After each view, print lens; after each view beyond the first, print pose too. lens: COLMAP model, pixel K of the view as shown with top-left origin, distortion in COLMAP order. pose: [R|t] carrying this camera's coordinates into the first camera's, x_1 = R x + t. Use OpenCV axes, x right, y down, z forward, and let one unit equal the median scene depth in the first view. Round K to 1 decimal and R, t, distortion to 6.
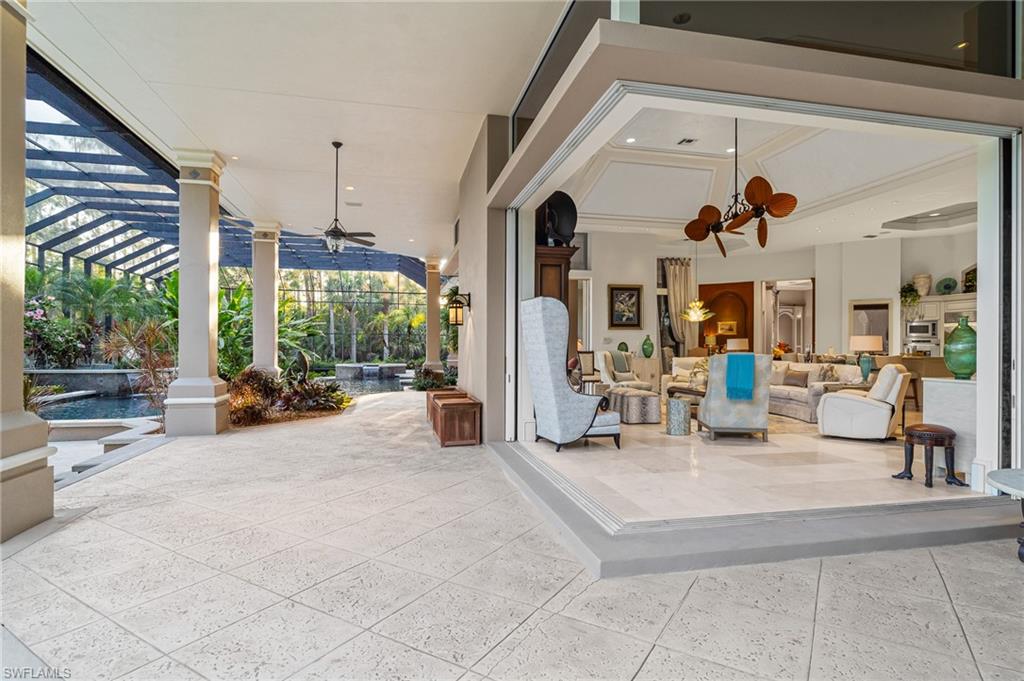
lens RADIAL K [[533.0, 0, 515.8], [0, 533.0, 344.4], [0, 0, 1]] dist [0.000543, 0.000143]
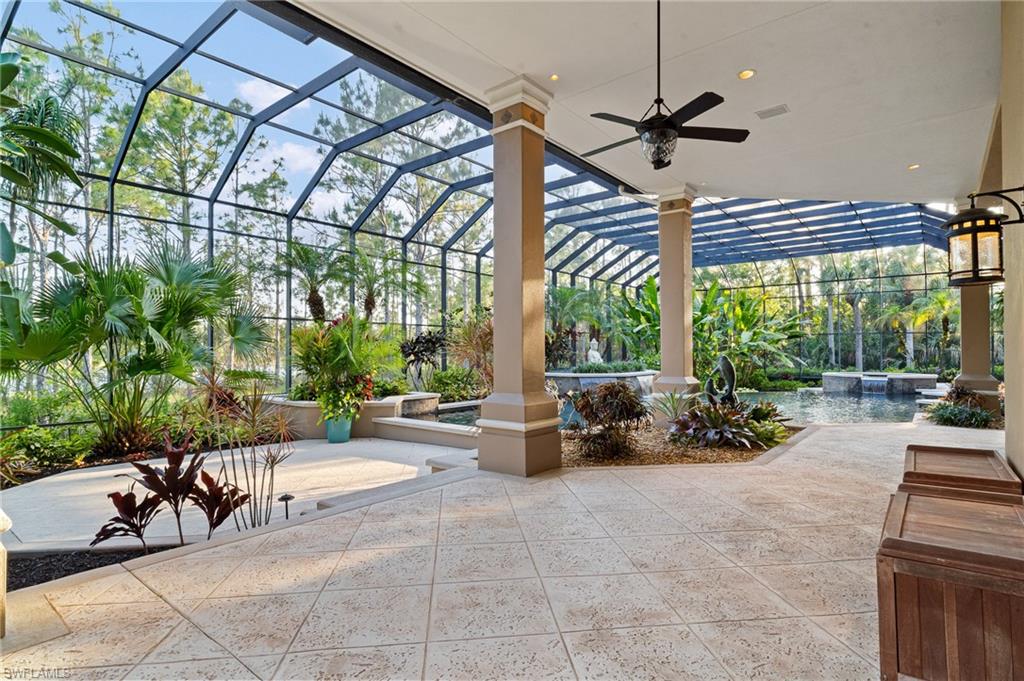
lens RADIAL K [[523.6, 0, 512.0], [0, 523.6, 347.0], [0, 0, 1]] dist [0.001030, -0.000403]
pose [[0.612998, -0.013586, -0.789968, -0.009226], [0.010485, 0.999904, -0.009061, 0.001560], [0.790015, -0.002729, 0.613082, 0.178665]]
